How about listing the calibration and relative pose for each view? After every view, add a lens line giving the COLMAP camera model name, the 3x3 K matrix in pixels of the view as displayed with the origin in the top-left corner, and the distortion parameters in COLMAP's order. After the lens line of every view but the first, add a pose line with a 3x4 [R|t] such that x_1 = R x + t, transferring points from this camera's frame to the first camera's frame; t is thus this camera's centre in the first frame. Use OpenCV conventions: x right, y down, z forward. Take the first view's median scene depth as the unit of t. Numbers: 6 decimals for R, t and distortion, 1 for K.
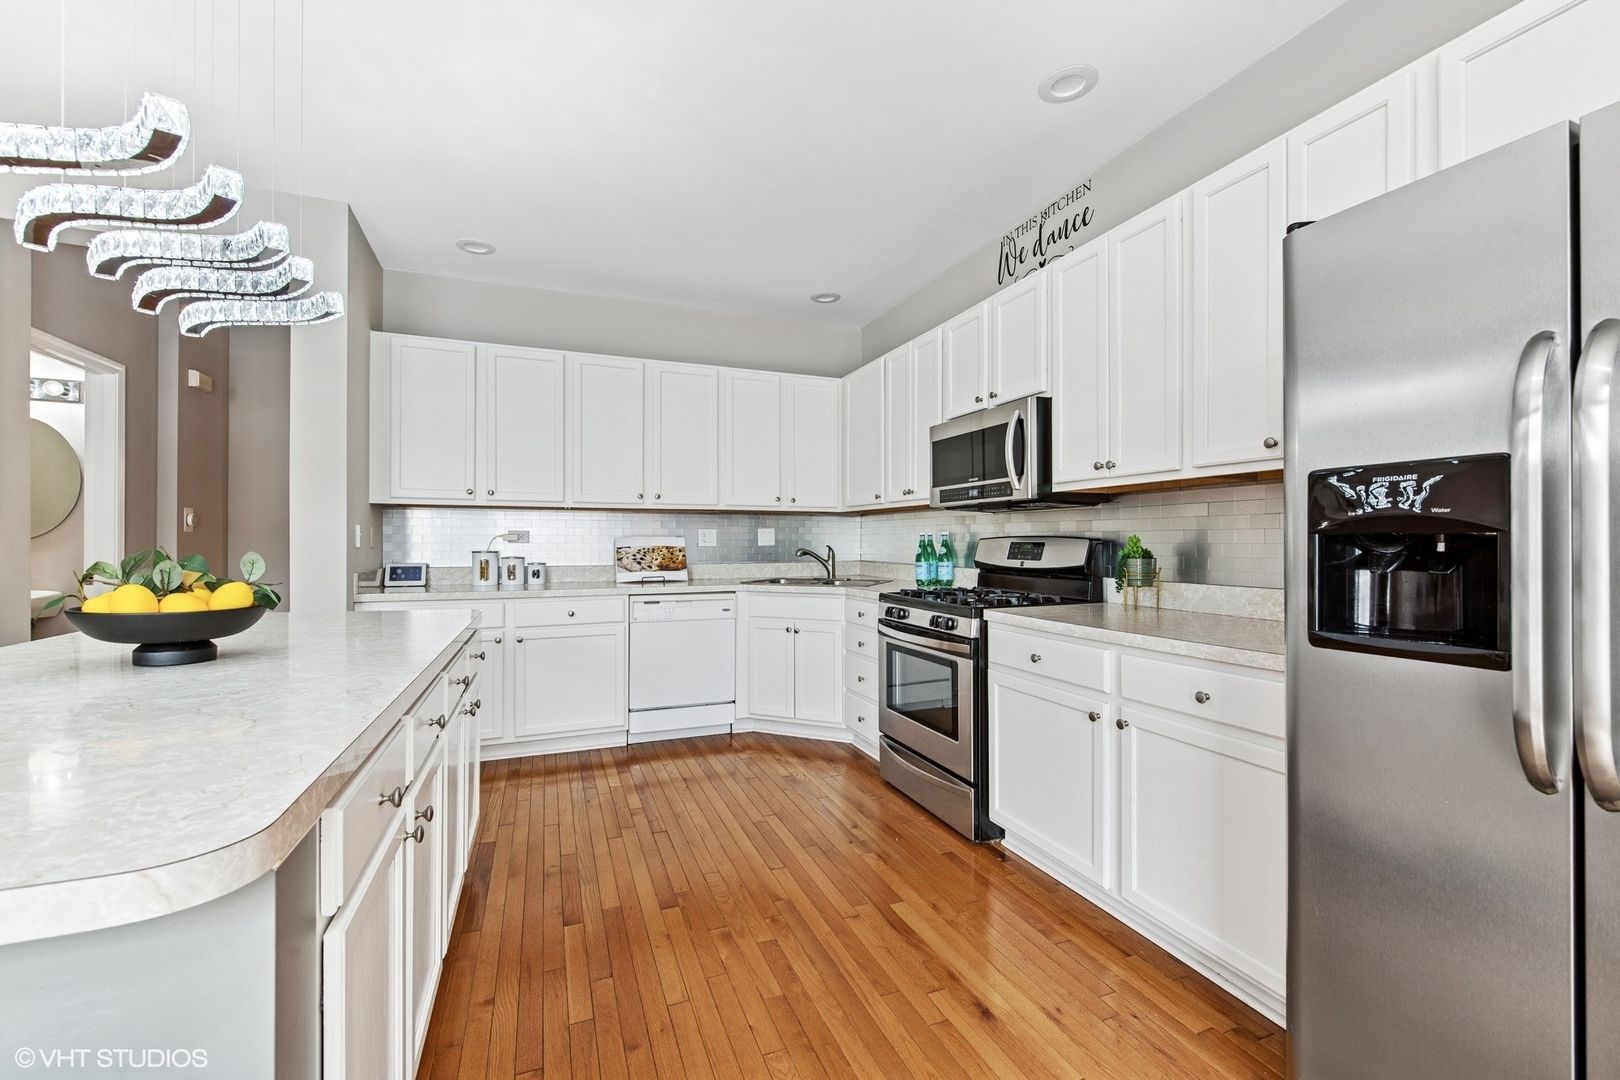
lens RADIAL K [[664.2, 0, 805.3], [0, 664.2, 535.8], [0, 0, 1]] dist [0.009386, -0.000296]
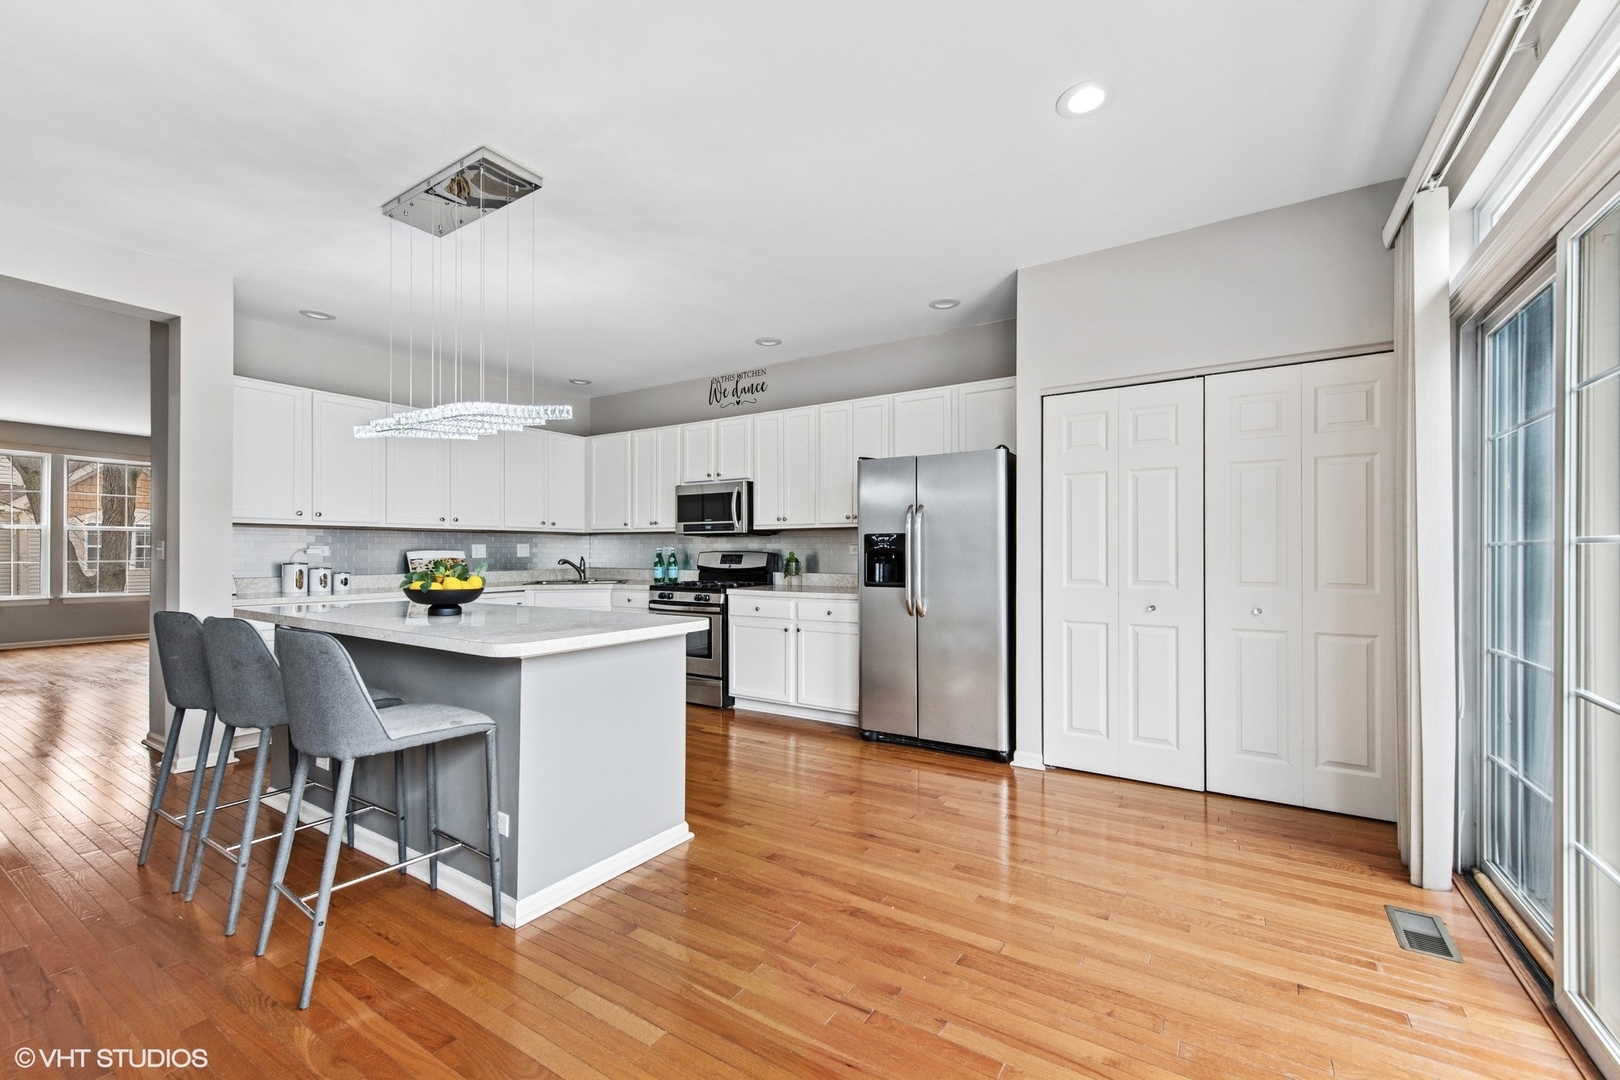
lens RADIAL K [[655.9, 0, 814.5], [0, 655.9, 549.0], [0, 0, 1]] dist [0.001129, 0.000222]
pose [[0.805730, 0.001631, 0.592281, -0.627613], [-0.005206, 0.999977, 0.004328, -0.016136], [-0.592261, -0.006570, 0.805720, -0.671469]]
